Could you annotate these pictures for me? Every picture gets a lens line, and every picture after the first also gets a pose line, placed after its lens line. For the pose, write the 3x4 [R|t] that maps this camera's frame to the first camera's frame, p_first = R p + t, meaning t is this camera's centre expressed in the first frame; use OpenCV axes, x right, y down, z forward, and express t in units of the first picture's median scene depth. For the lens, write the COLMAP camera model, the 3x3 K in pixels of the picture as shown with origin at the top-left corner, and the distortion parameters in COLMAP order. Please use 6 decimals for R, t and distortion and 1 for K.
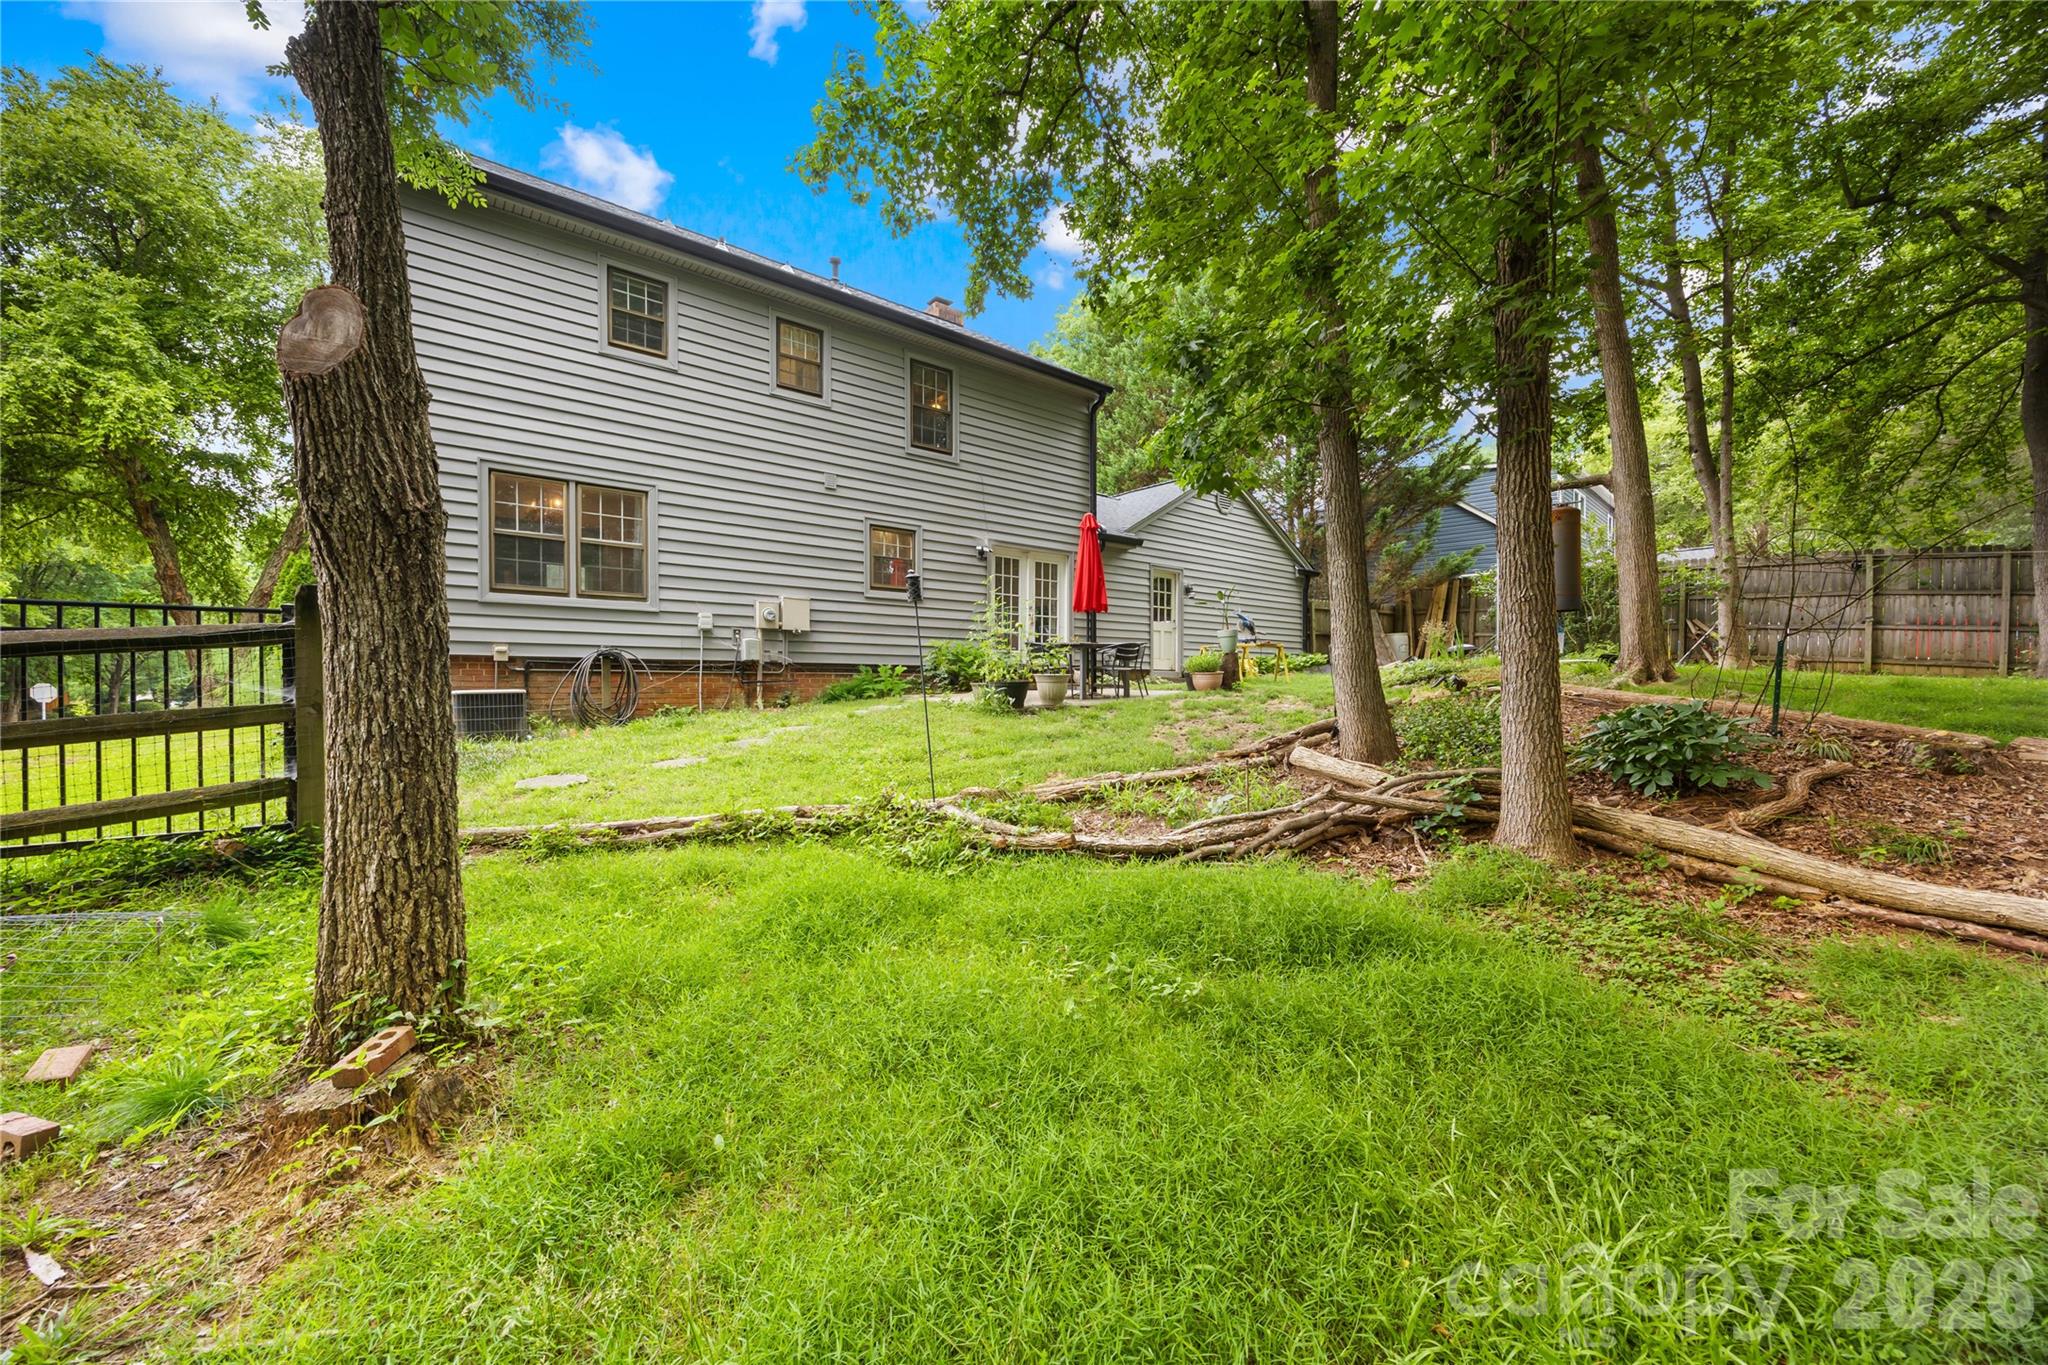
lens RADIAL K [[784.3, 0, 1024.0], [0, 784.3, 682.5], [0, 0, 1]] dist [-0.000803, 0.000020]
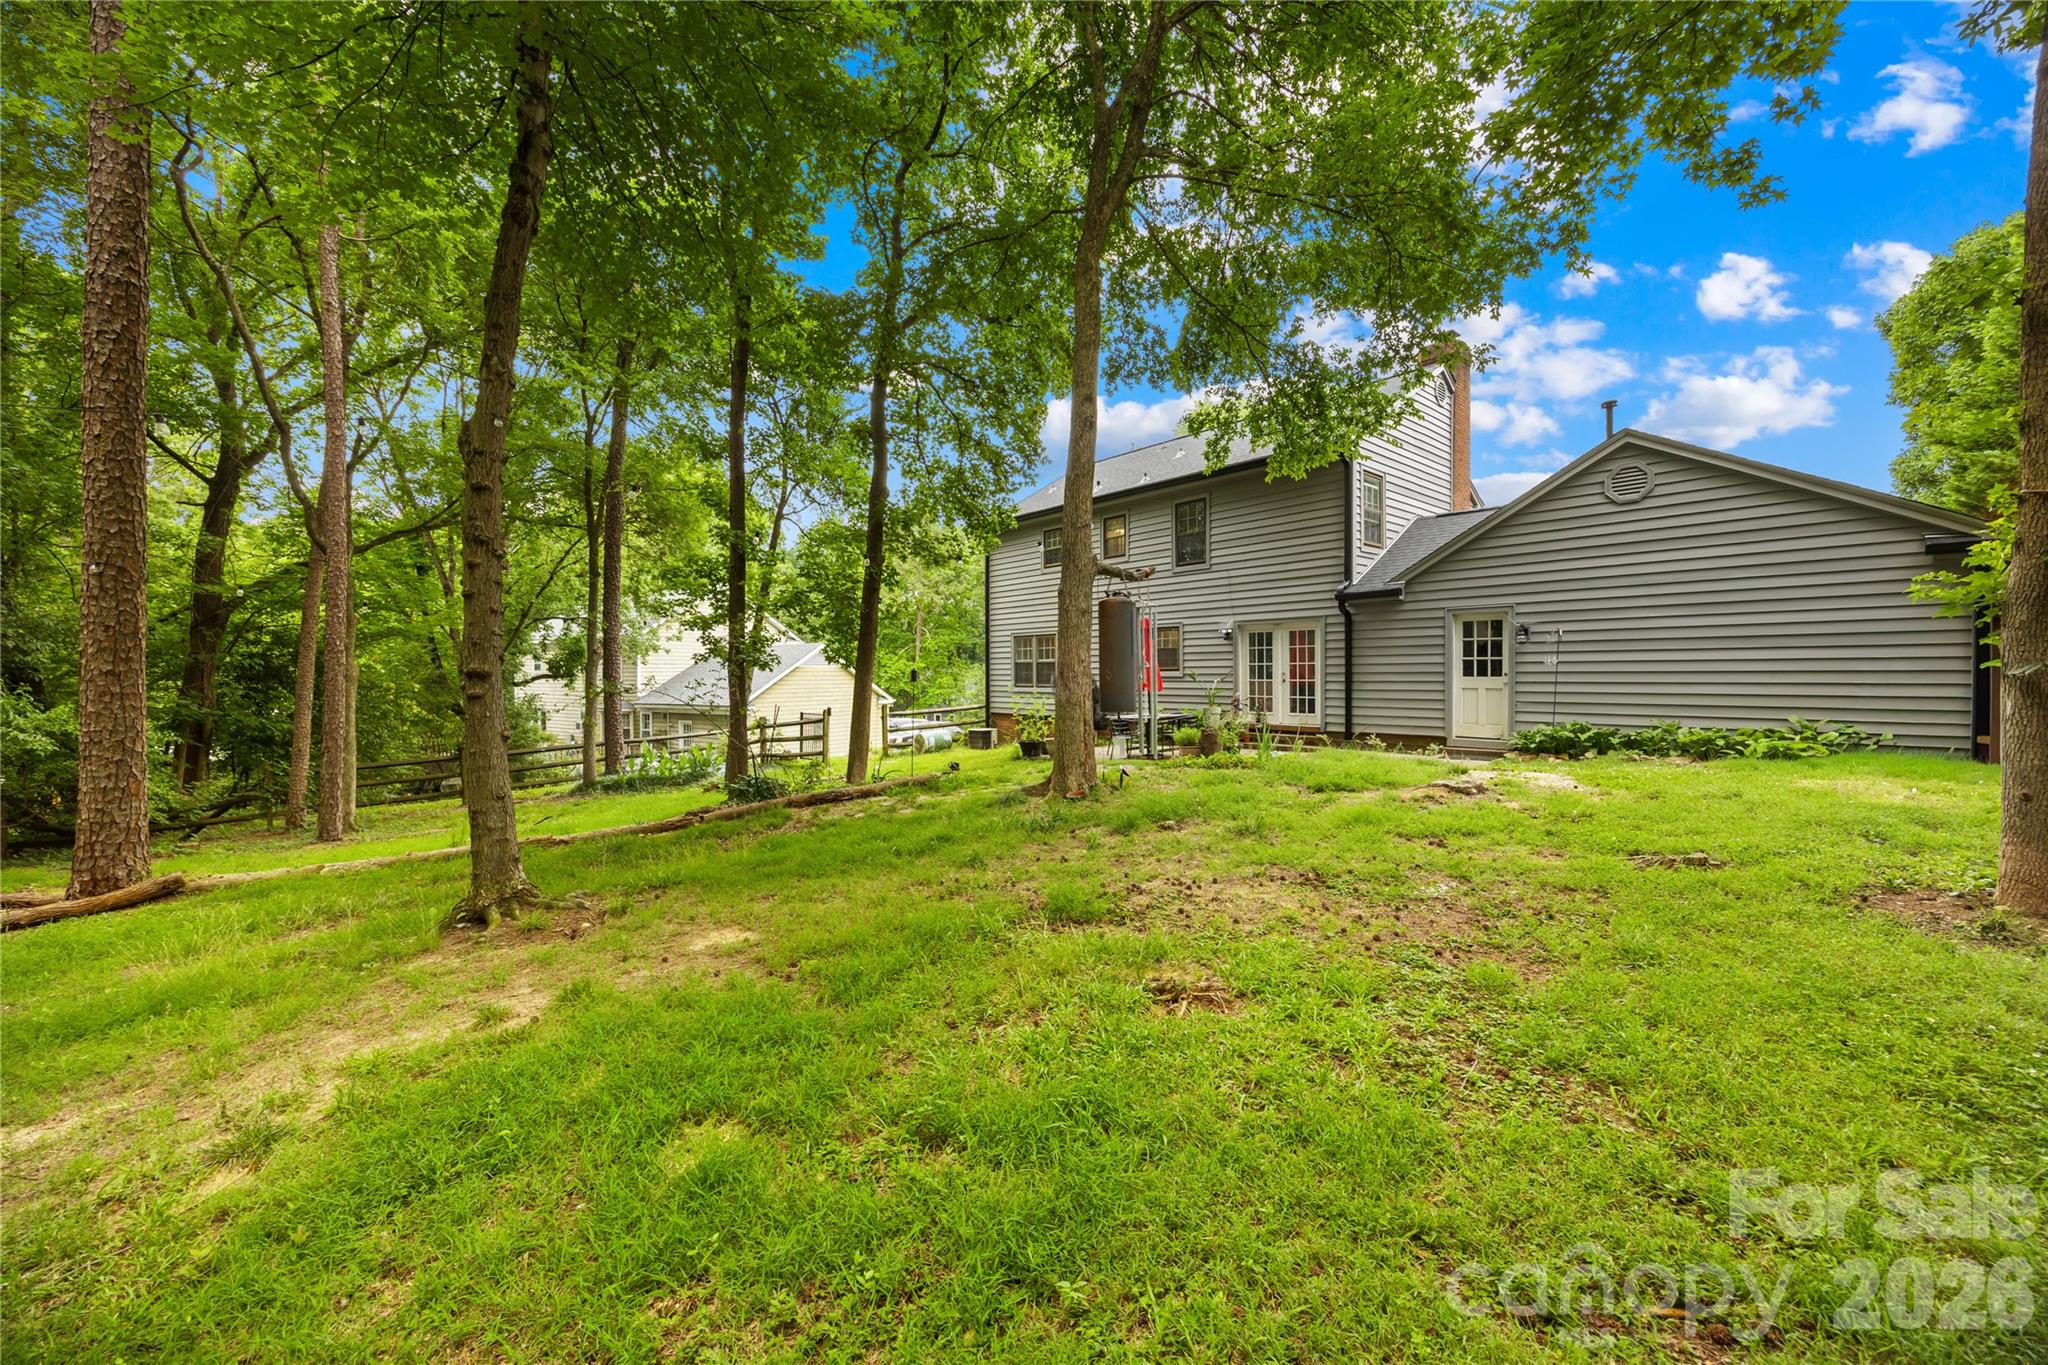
lens RADIAL K [[784.3, 0, 1024.0], [0, 784.3, 682.5], [0, 0, 1]] dist [-0.000803, 0.000020]
pose [[0.025988, 0.005373, -0.999648, 1.119728], [0.004161, 0.999976, 0.005483, -0.091426], [0.999654, -0.004302, 0.025965, 0.610868]]
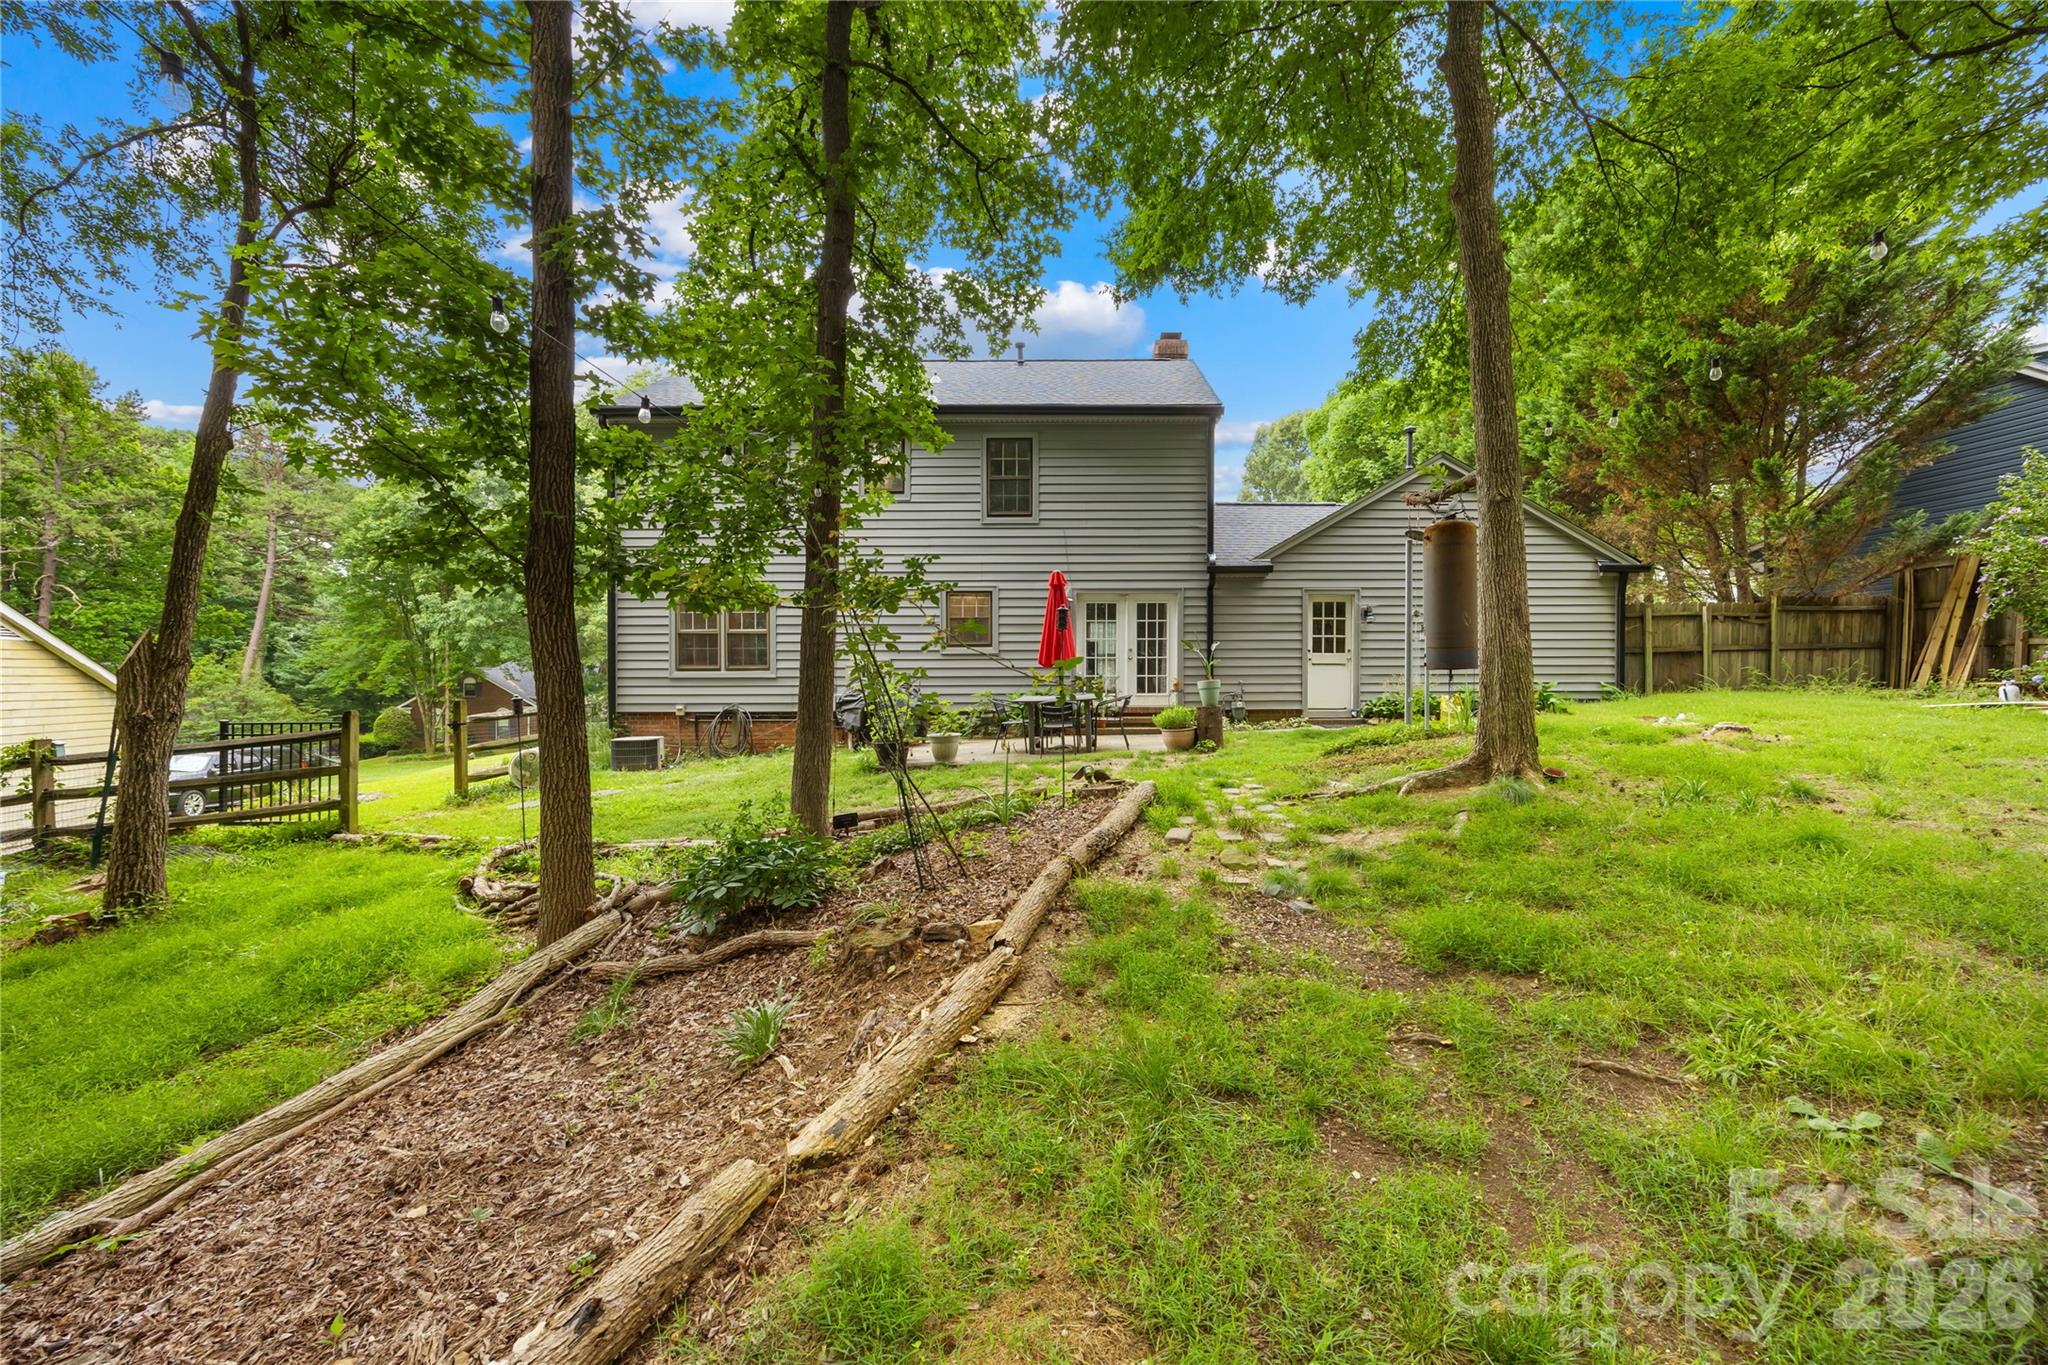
lens RADIAL K [[784.3, 0, 1024.0], [0, 784.3, 682.5], [0, 0, 1]] dist [-0.000803, 0.000020]
pose [[0.778844, -0.008815, -0.627156, 0.537102], [0.007378, 0.999961, -0.004893, -0.050488], [0.627175, -0.000816, 0.778878, 0.133961]]
